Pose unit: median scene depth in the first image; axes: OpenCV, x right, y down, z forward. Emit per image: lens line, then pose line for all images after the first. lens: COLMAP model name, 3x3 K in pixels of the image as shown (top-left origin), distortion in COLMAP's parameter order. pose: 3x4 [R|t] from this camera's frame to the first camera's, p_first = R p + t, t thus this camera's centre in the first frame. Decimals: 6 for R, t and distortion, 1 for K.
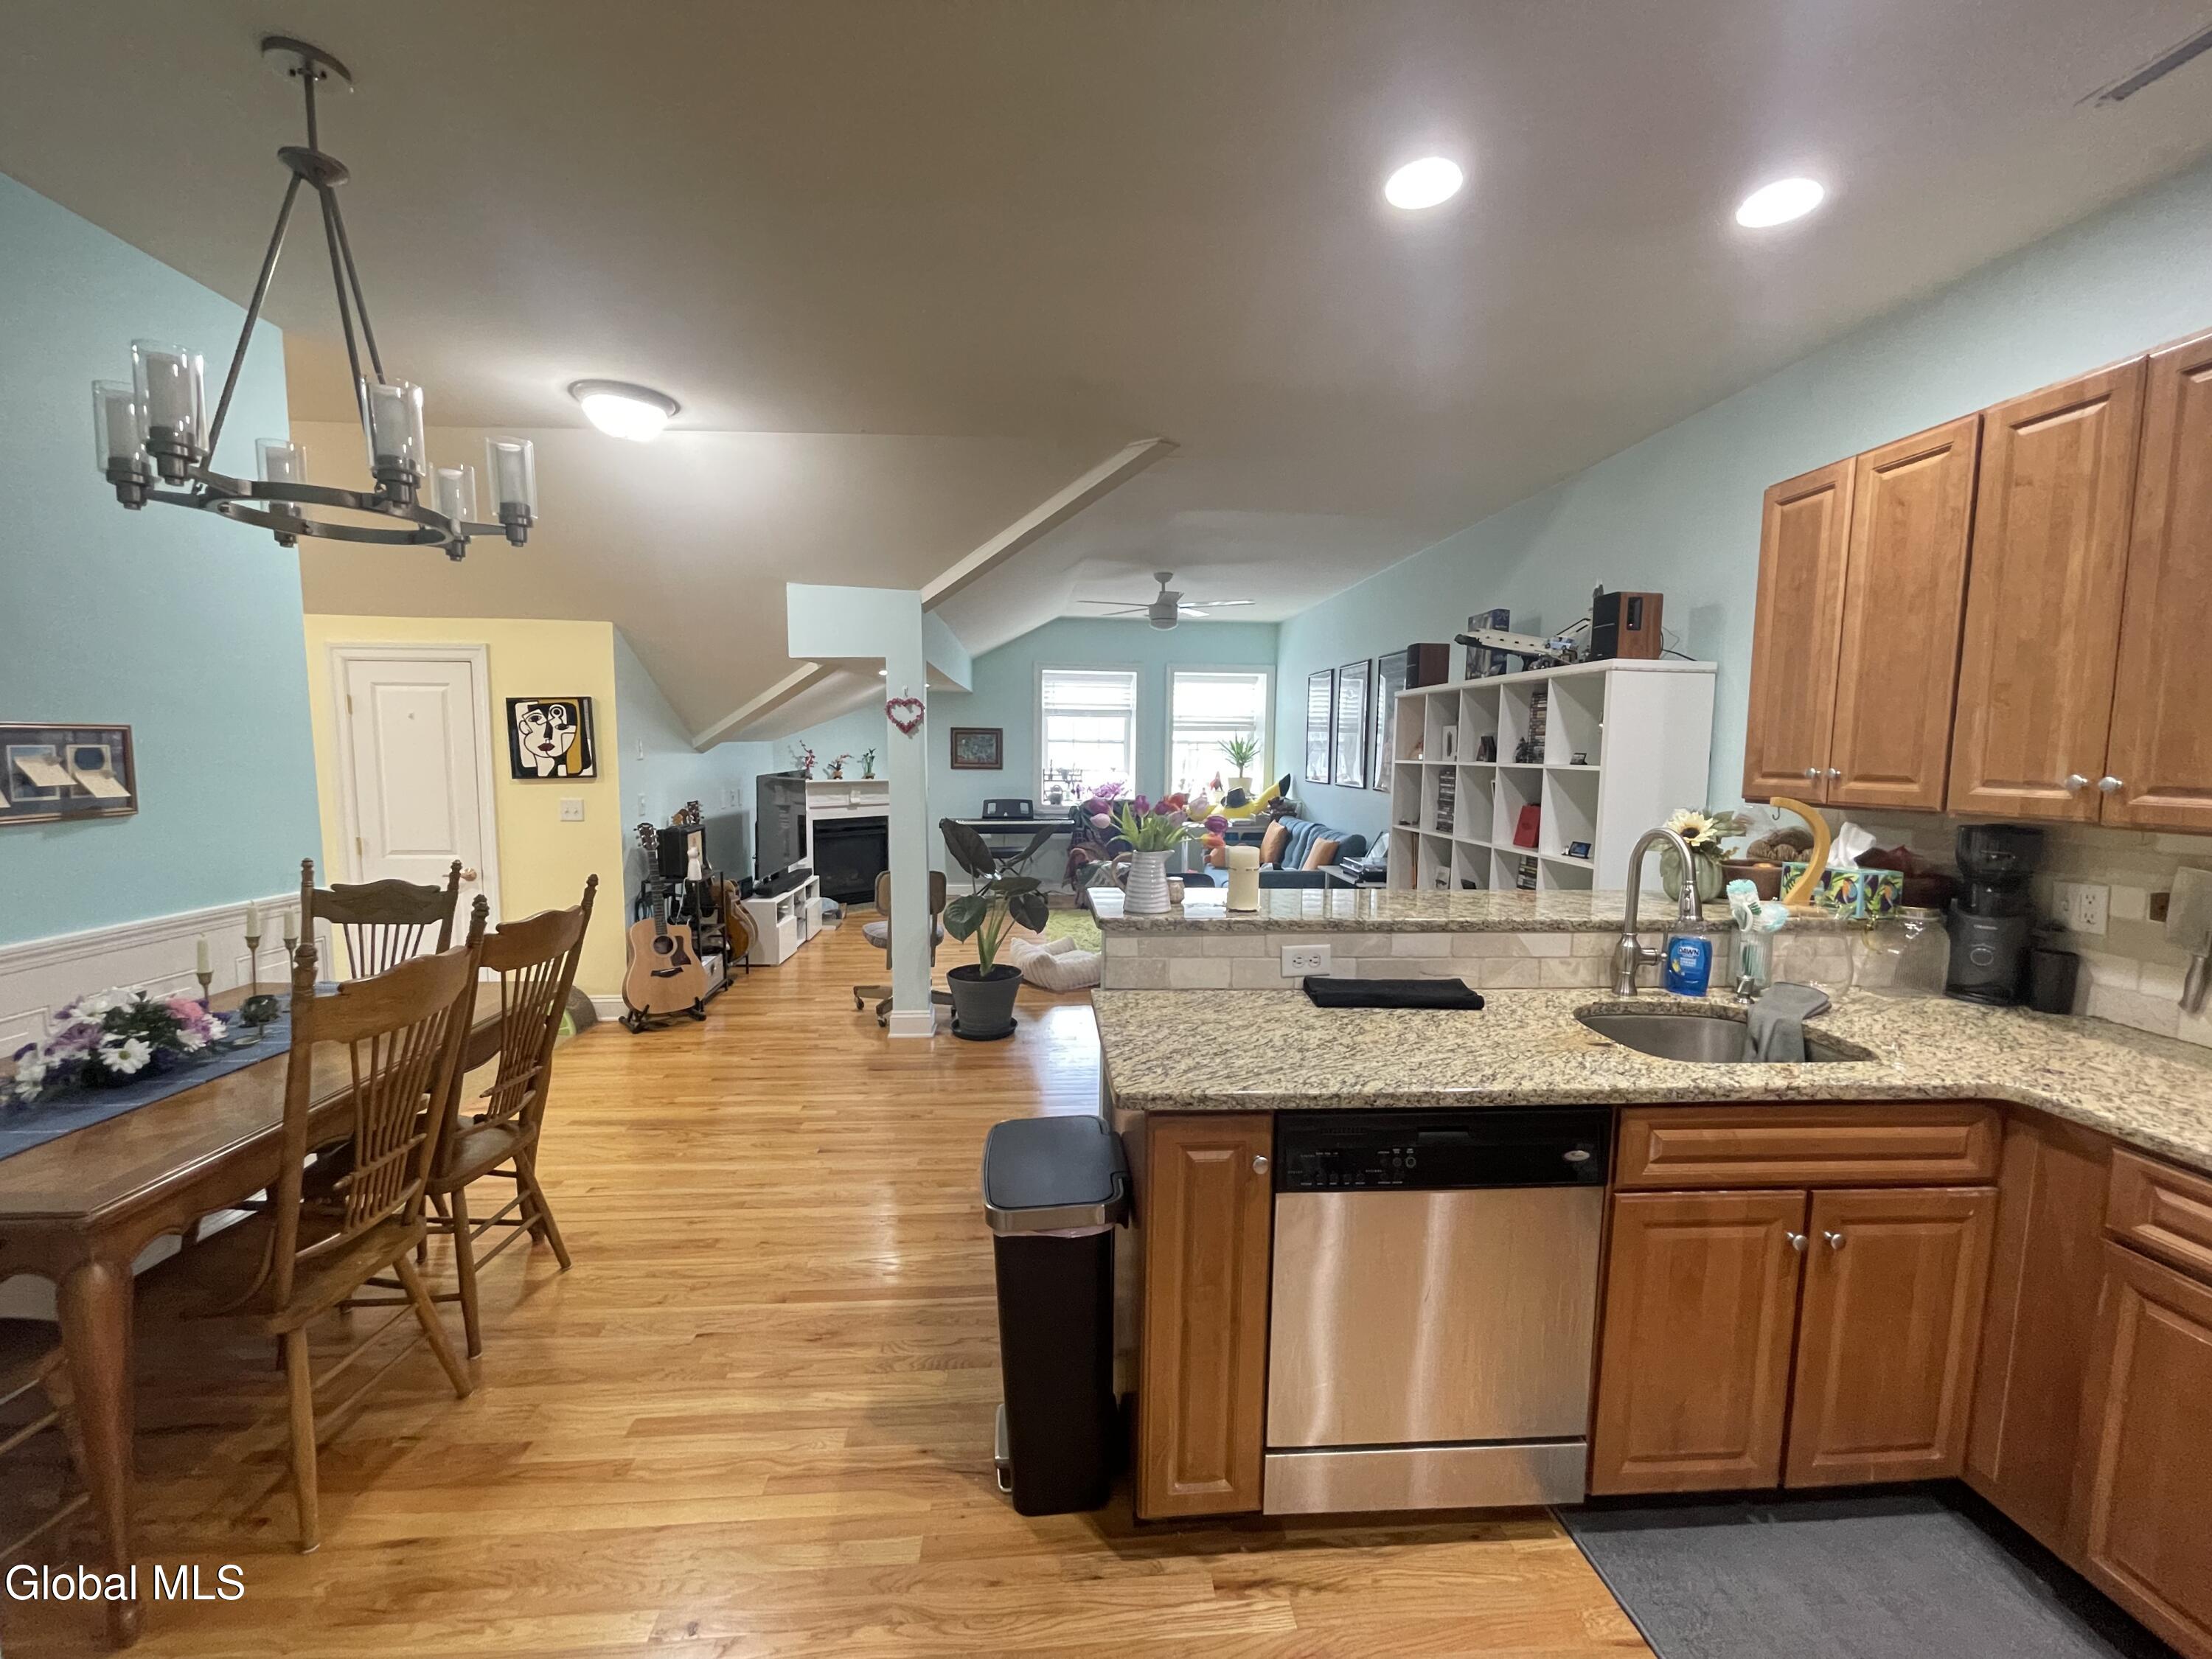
lens RADIAL K [[900.4, 0, 1102.9], [0, 900.4, 833.7], [0, 0, 1]] dist [-0.001162, -0.000663]
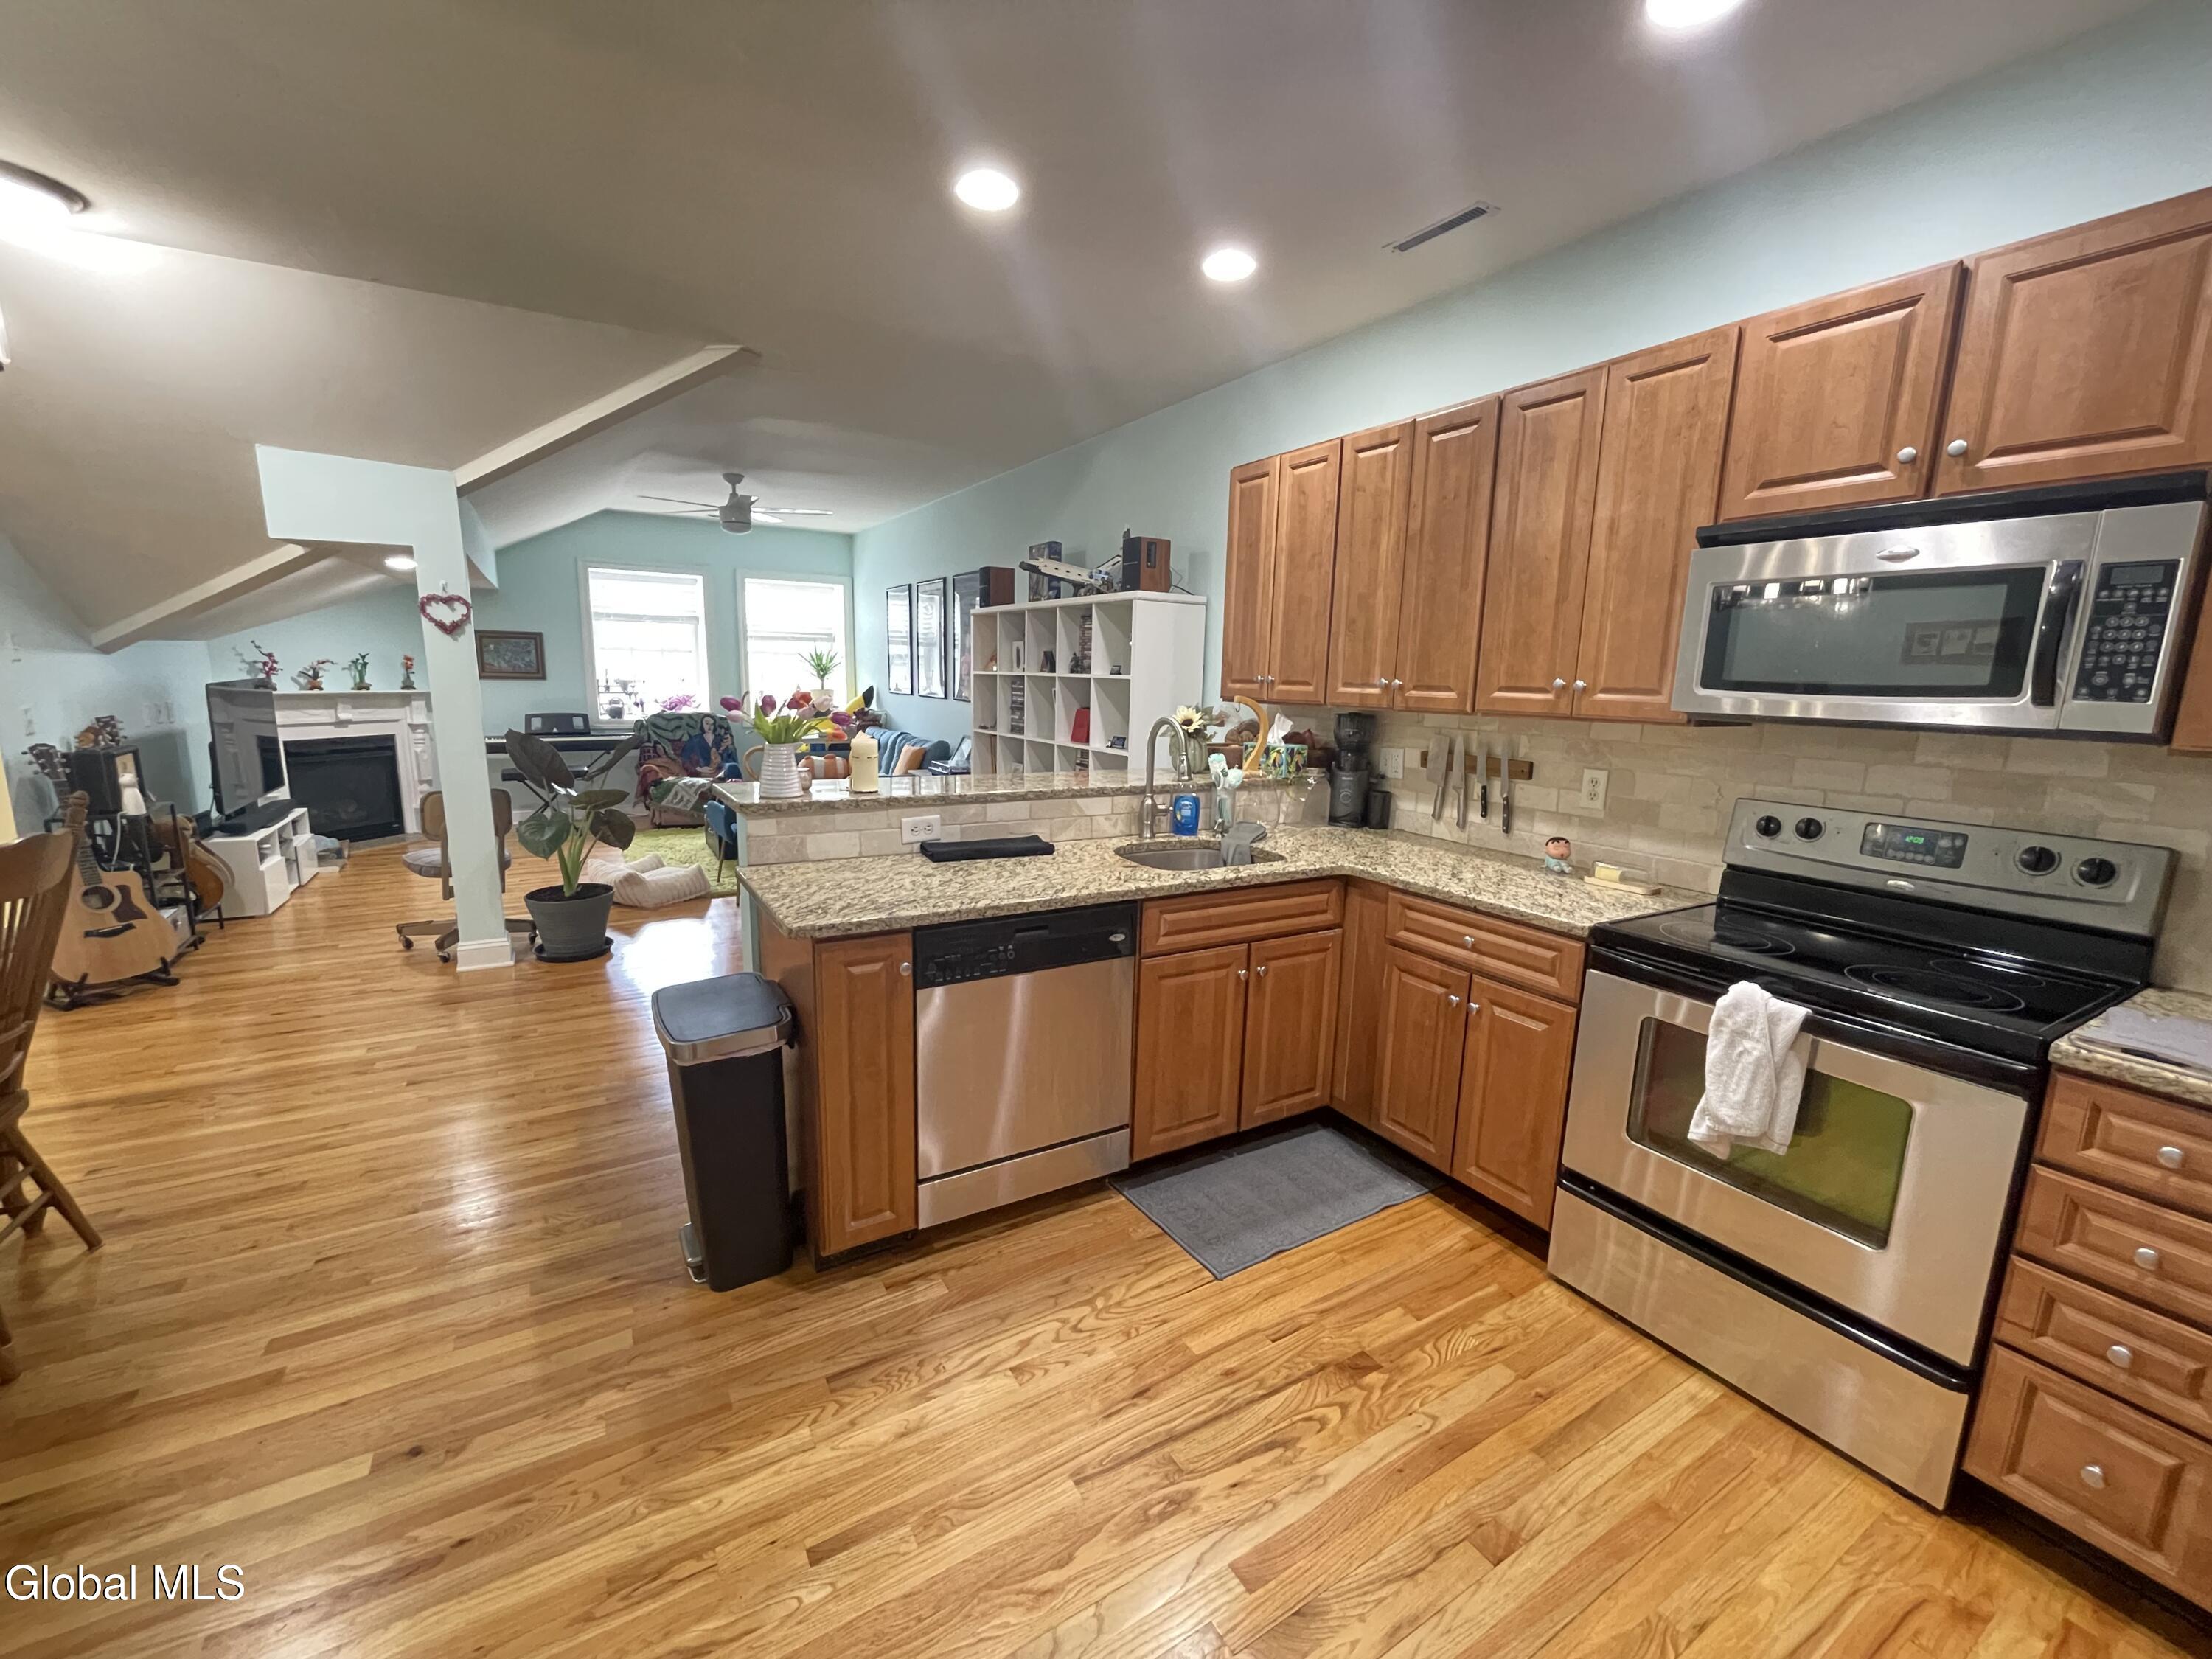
lens RADIAL K [[900.4, 0, 1102.9], [0, 900.4, 833.7], [0, 0, 1]] dist [-0.001162, -0.000663]
pose [[0.894004, -0.069285, 0.442670, -0.085110], [0.028402, 0.994748, 0.098334, 0.028766], [-0.447158, -0.075338, 0.891277, -0.183251]]
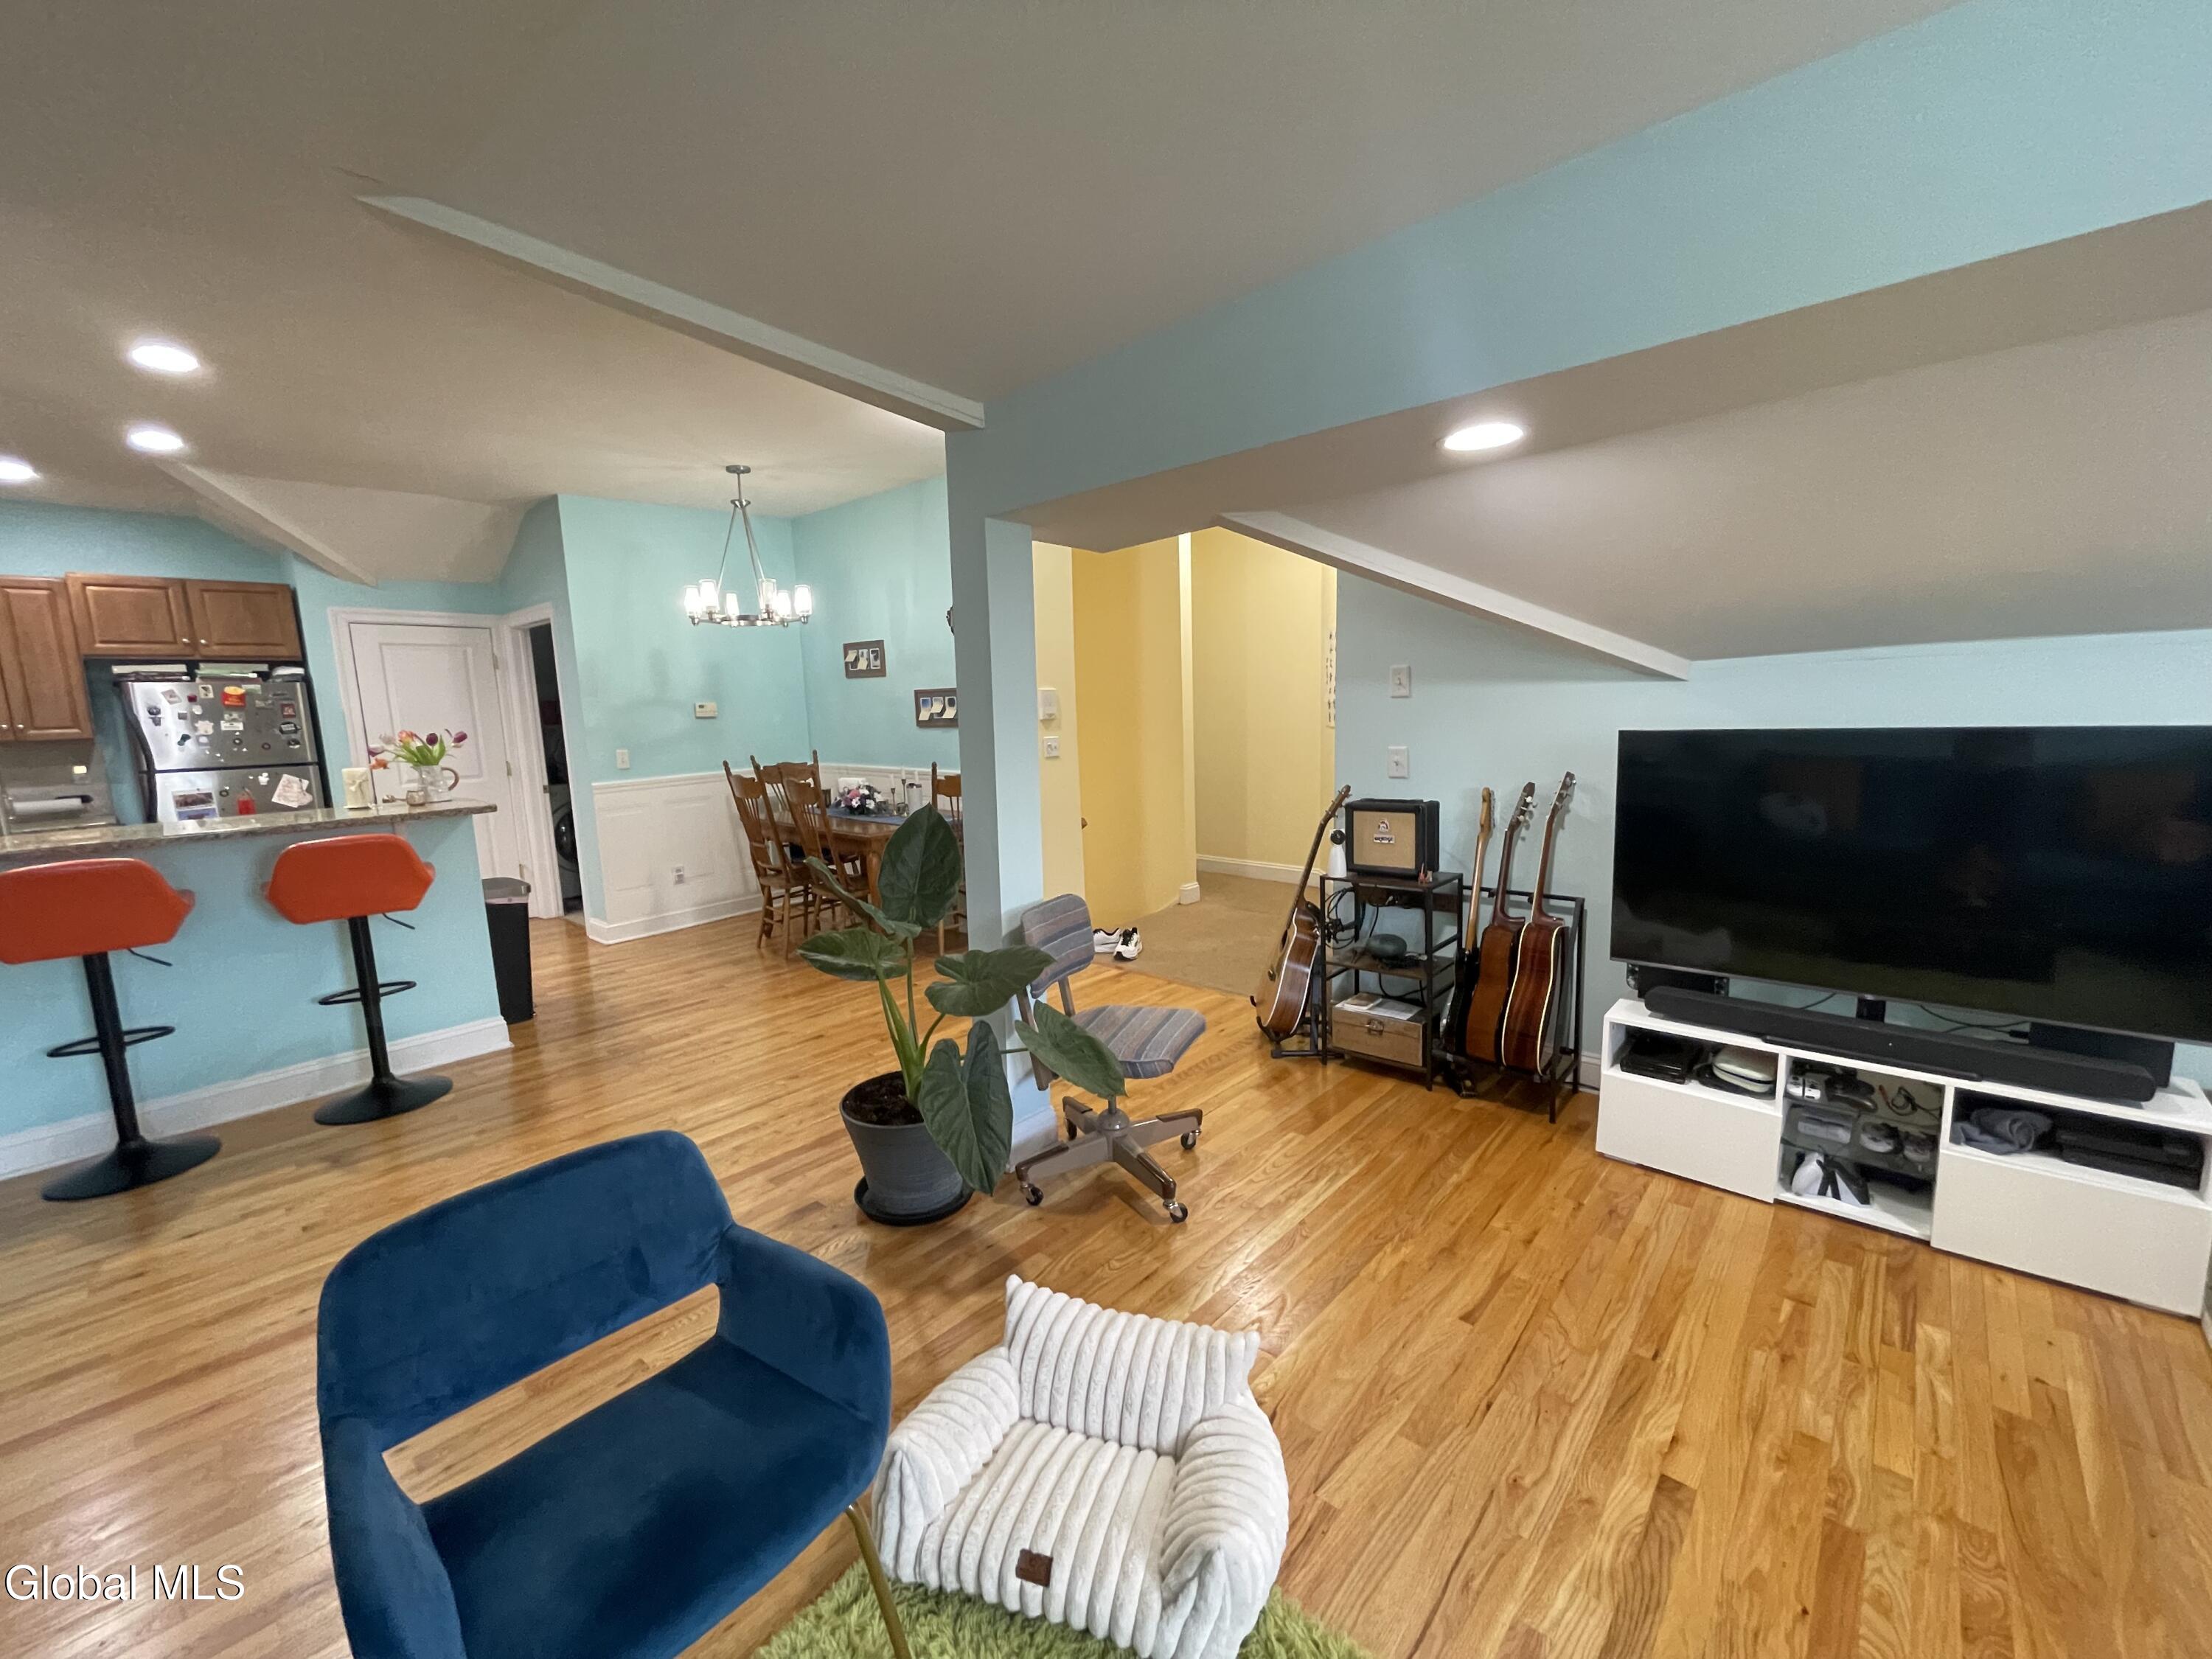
lens RADIAL K [[901.0, 0, 1104.4], [0, 901.0, 835.9], [0, 0, 1]] dist [-0.001181, 0.000125]
pose [[-0.722684, 0.114271, -0.681667, 0.266384], [-0.042531, 0.977018, 0.208873, -0.228992], [0.689869, 0.179941, -0.701215, 2.737558]]
